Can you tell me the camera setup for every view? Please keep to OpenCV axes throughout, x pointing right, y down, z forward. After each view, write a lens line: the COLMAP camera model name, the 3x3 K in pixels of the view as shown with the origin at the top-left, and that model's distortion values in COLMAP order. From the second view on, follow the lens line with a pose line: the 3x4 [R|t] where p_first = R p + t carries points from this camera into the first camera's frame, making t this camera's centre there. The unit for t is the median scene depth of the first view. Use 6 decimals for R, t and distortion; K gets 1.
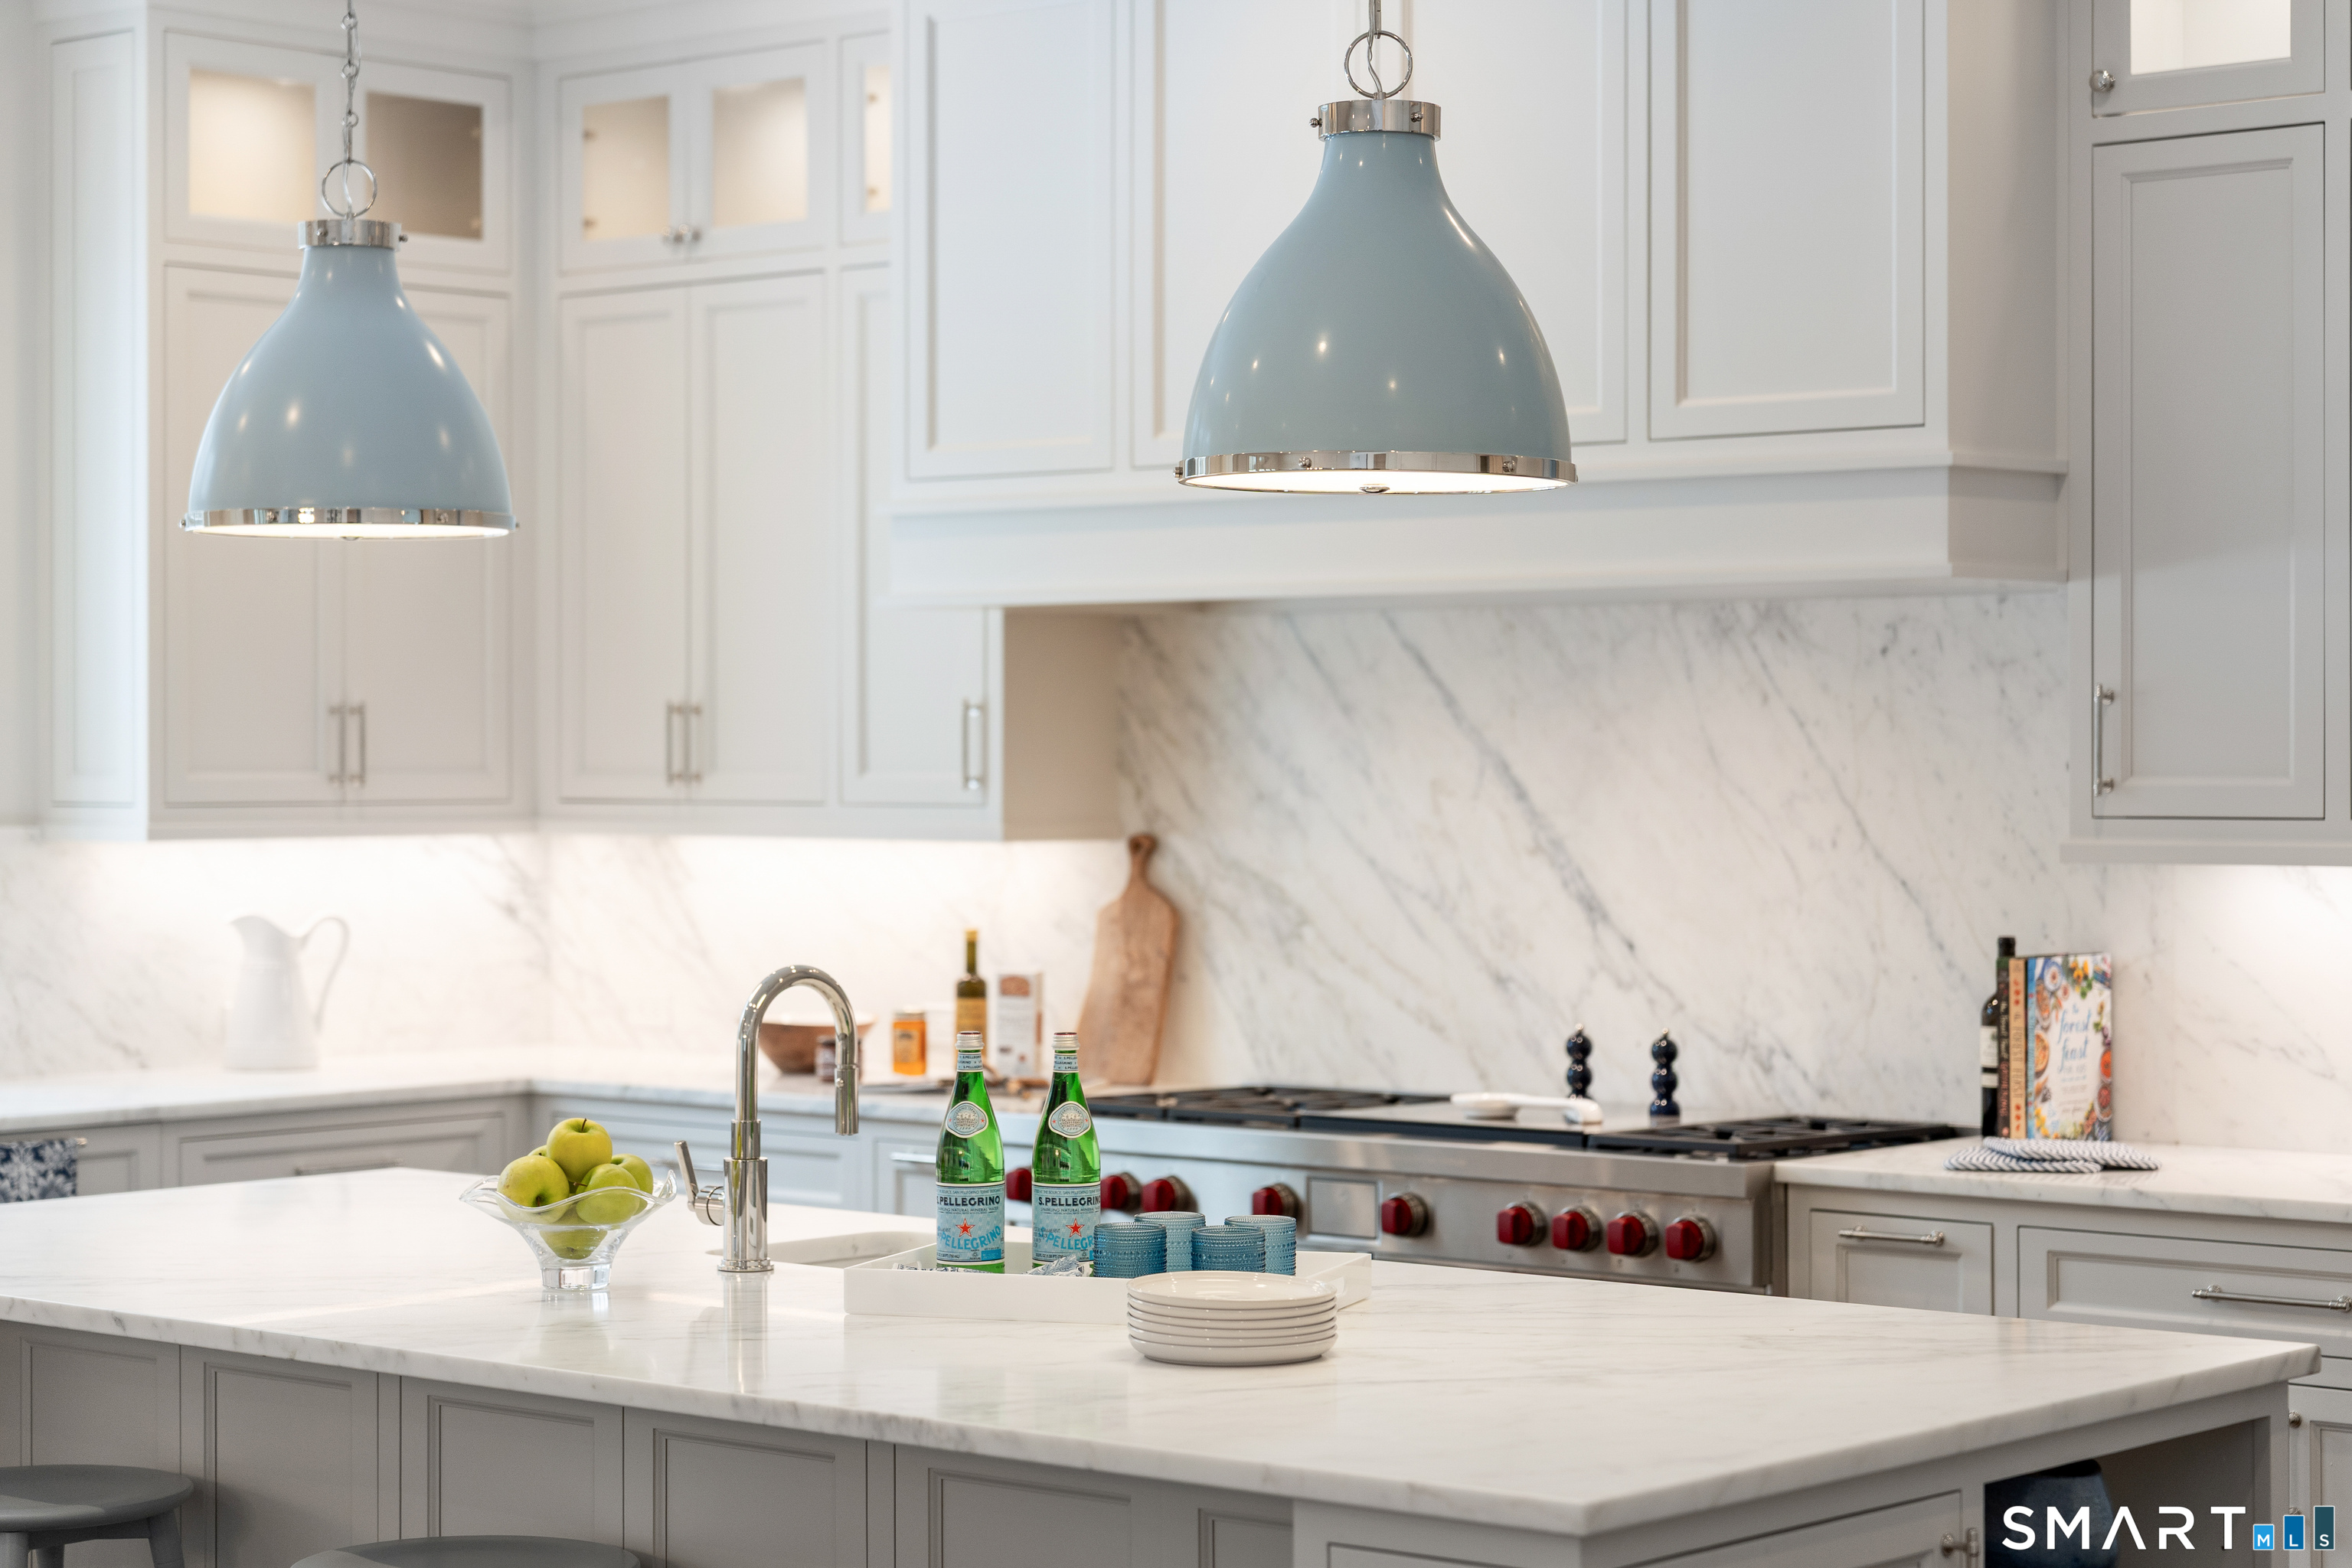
lens RADIAL K [[4617.8, 0, 1176.0], [0, 4617.8, 784.0], [0, 0, 1]] dist [0.052313, 0.026543]
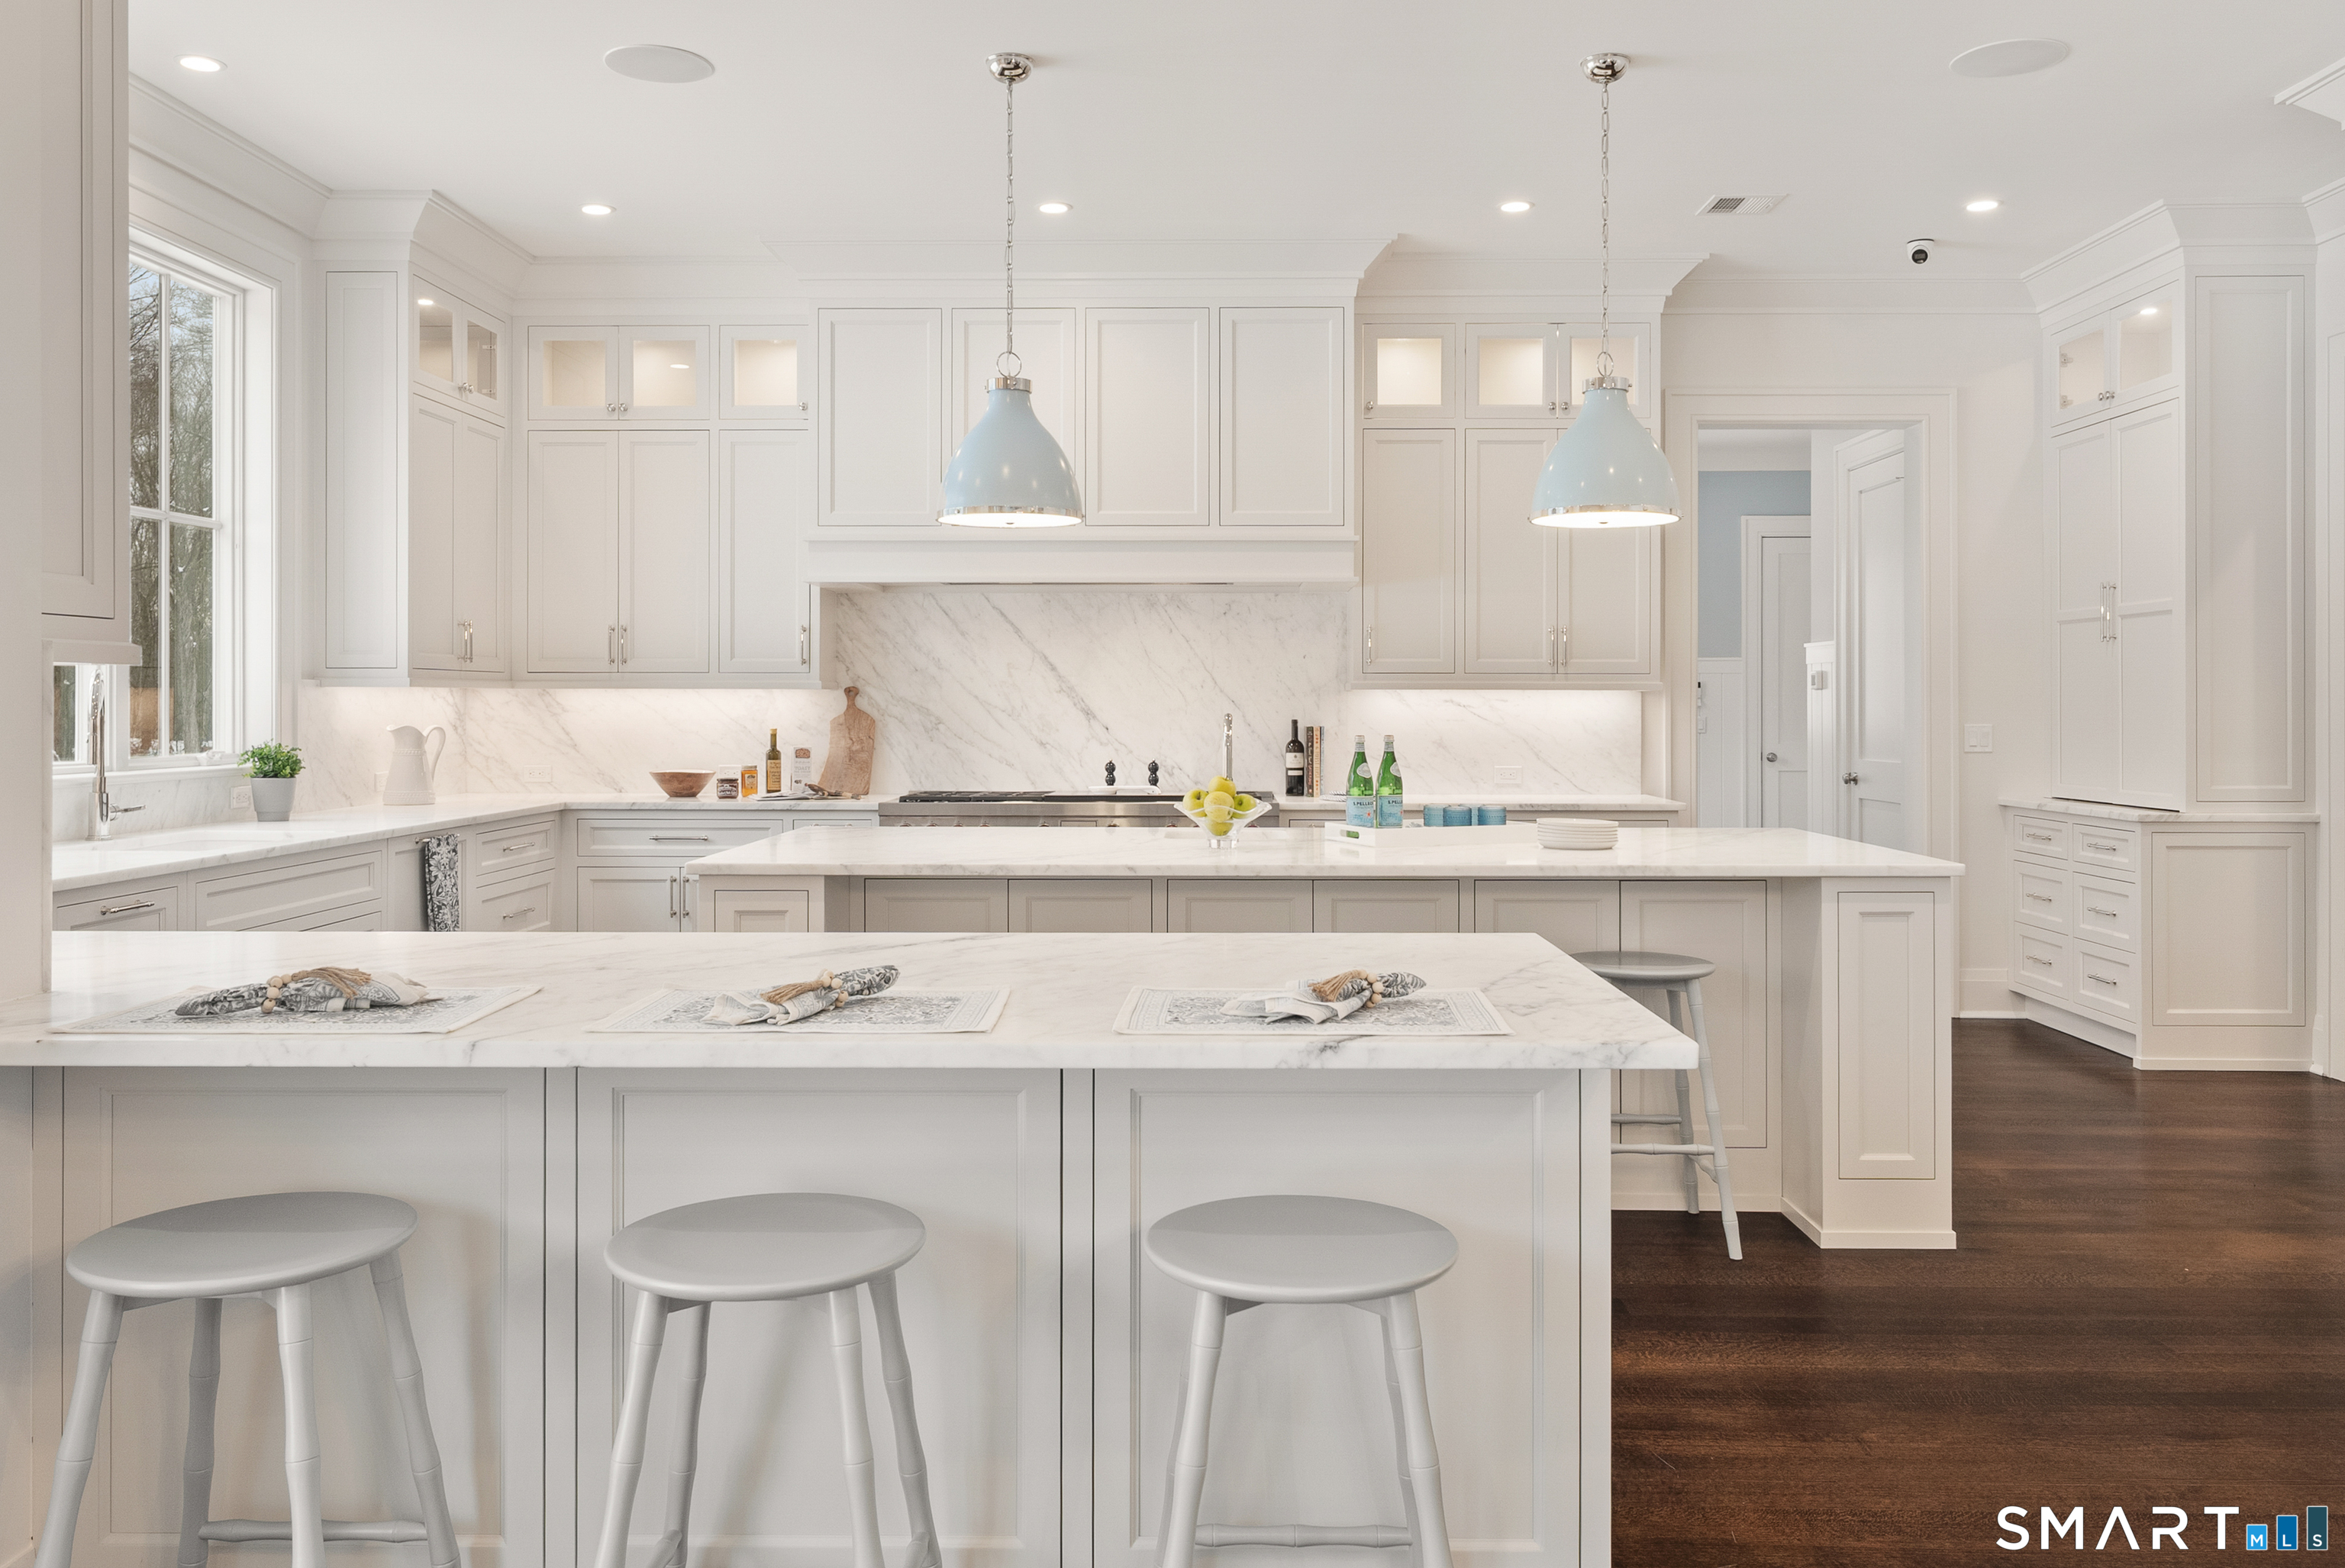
lens RADIAL K [[1781.3, 0, 1182.1], [0, 1781.3, 714.5], [0, 0, 1]] dist [0.002245, -0.002498]
pose [[0.768631, 0.000358, 0.639692, -0.477999], [0.002038, 0.999993, -0.003008, 0.029446], [-0.639689, 0.003616, 0.768625, 0.218008]]
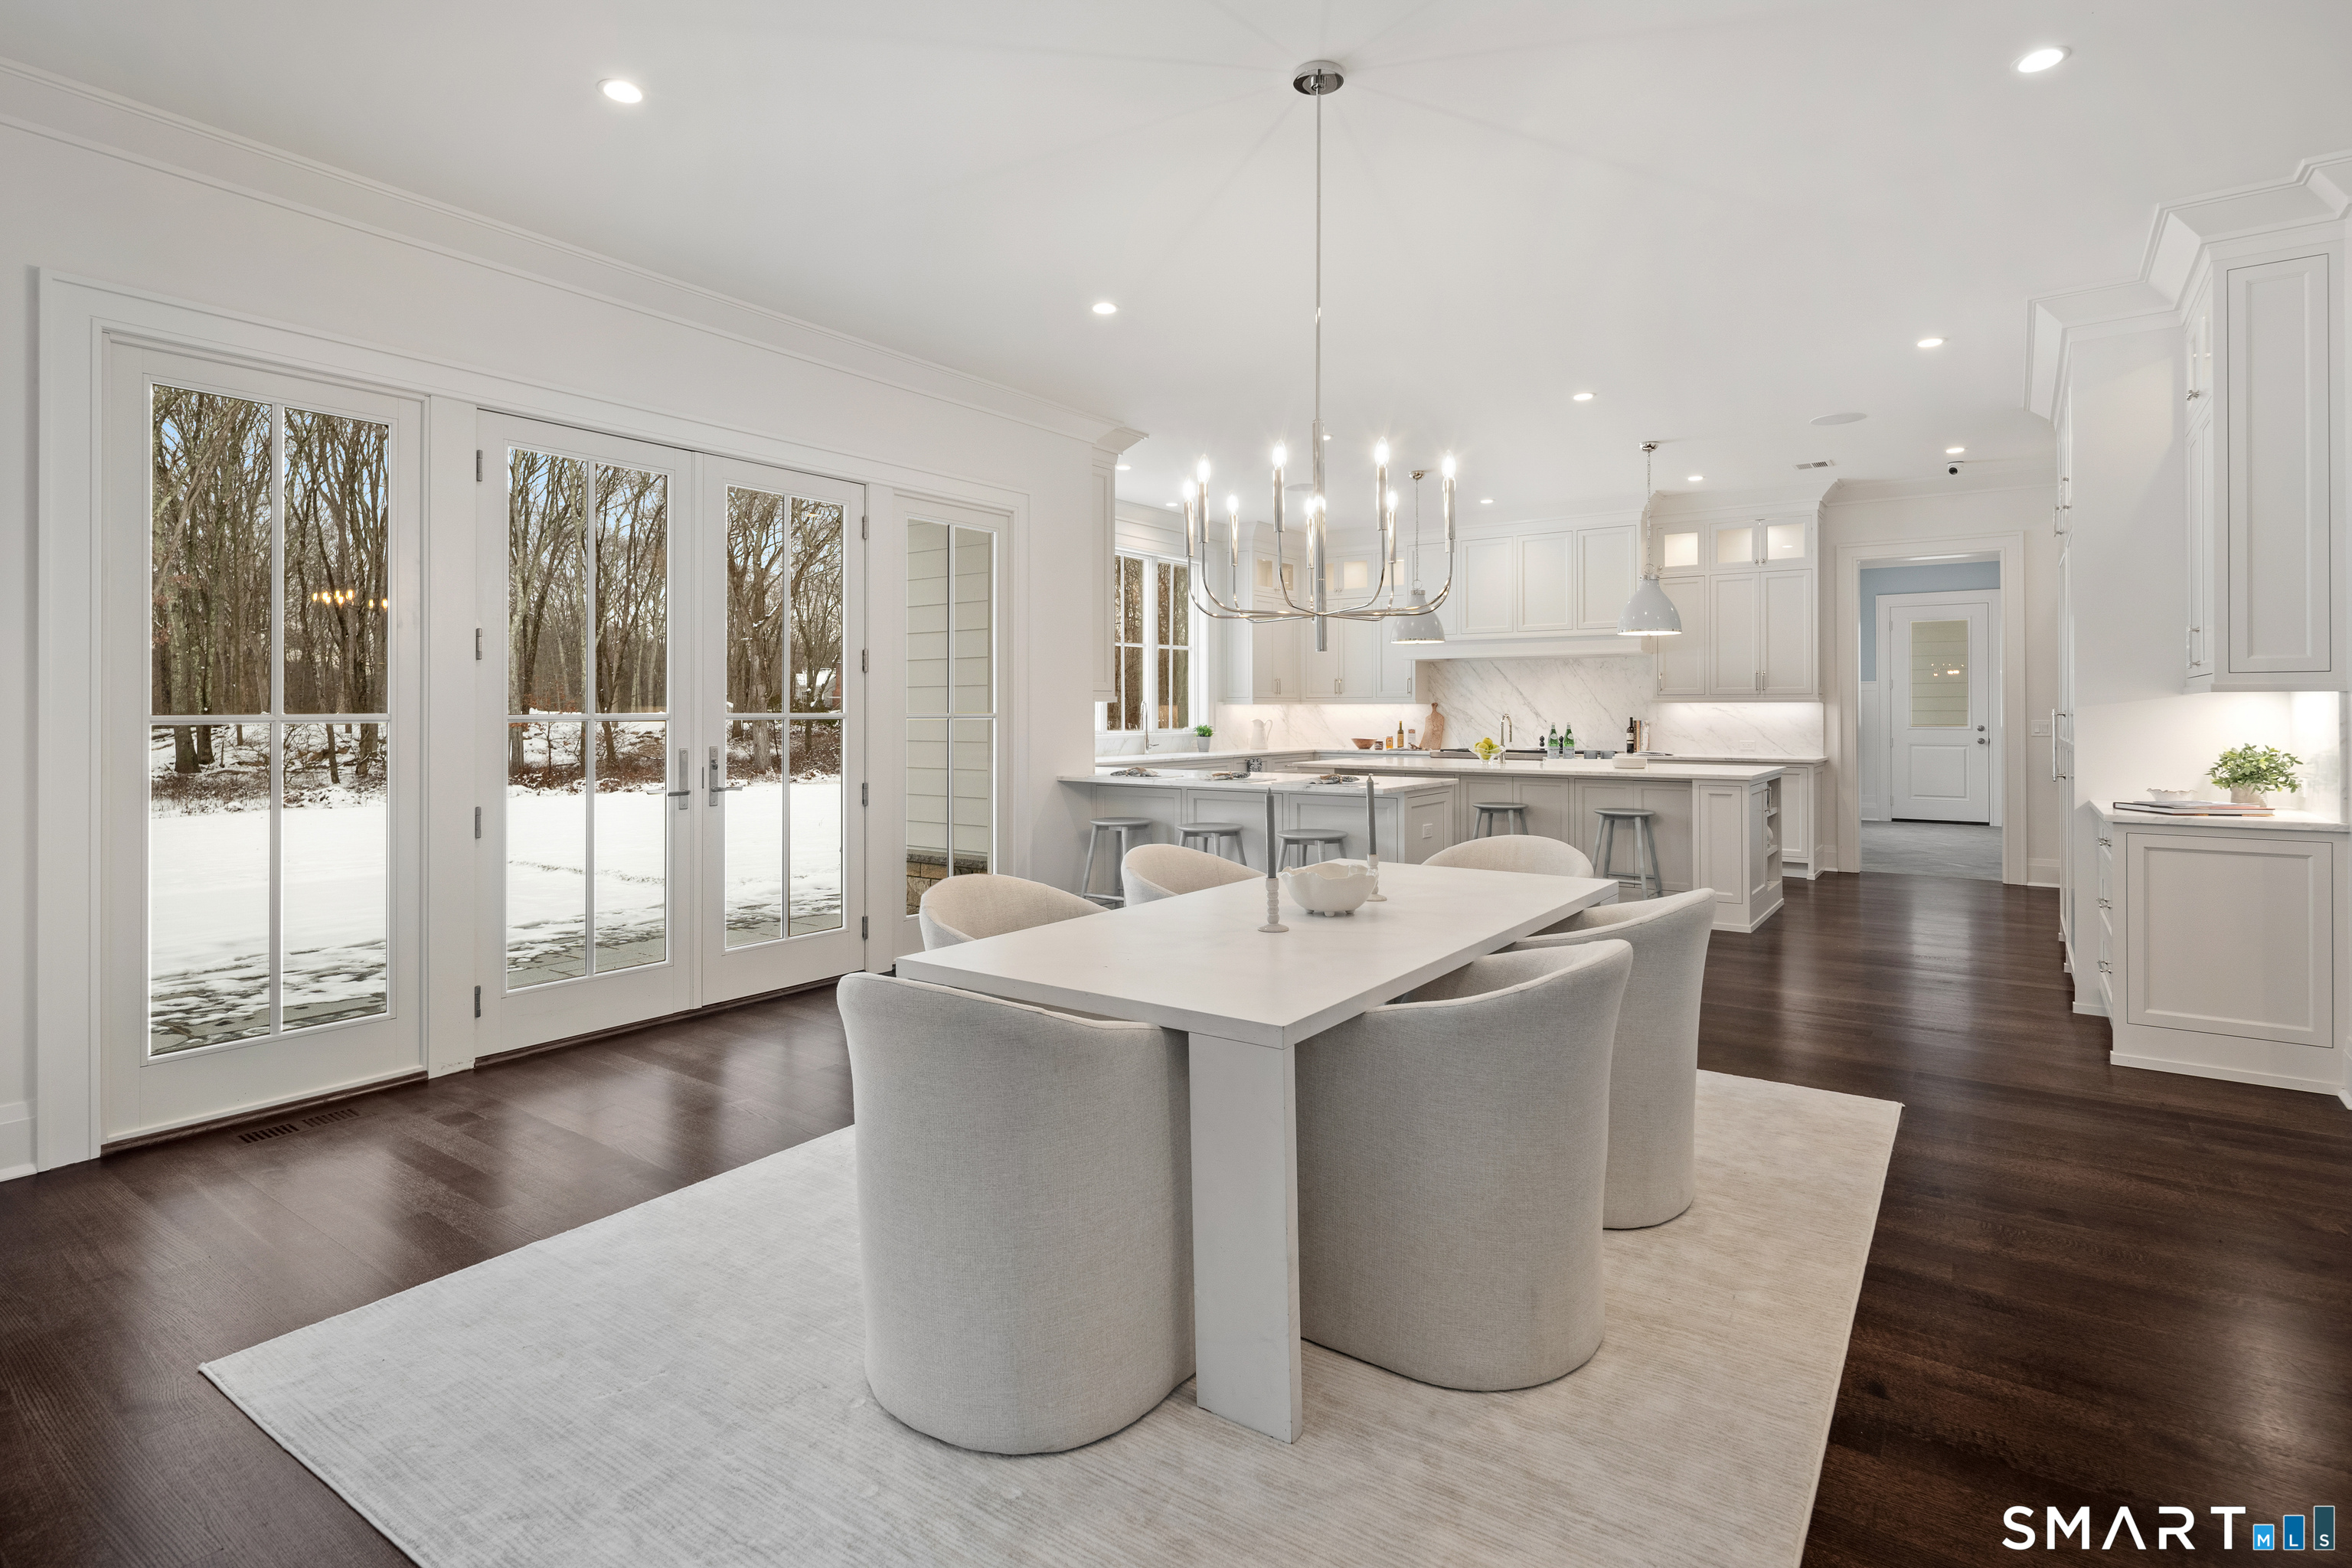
lens RADIAL K [[1153.8, 0, 1177.9], [0, 1153.8, 713.8], [0, 0, 1]] dist [0.001392, 0.000102]
pose [[0.995629, 0.001262, 0.093386, -0.453250], [-0.000776, 0.999986, -0.005245, 0.032730], [-0.093392, 0.005150, 0.995616, -0.321139]]
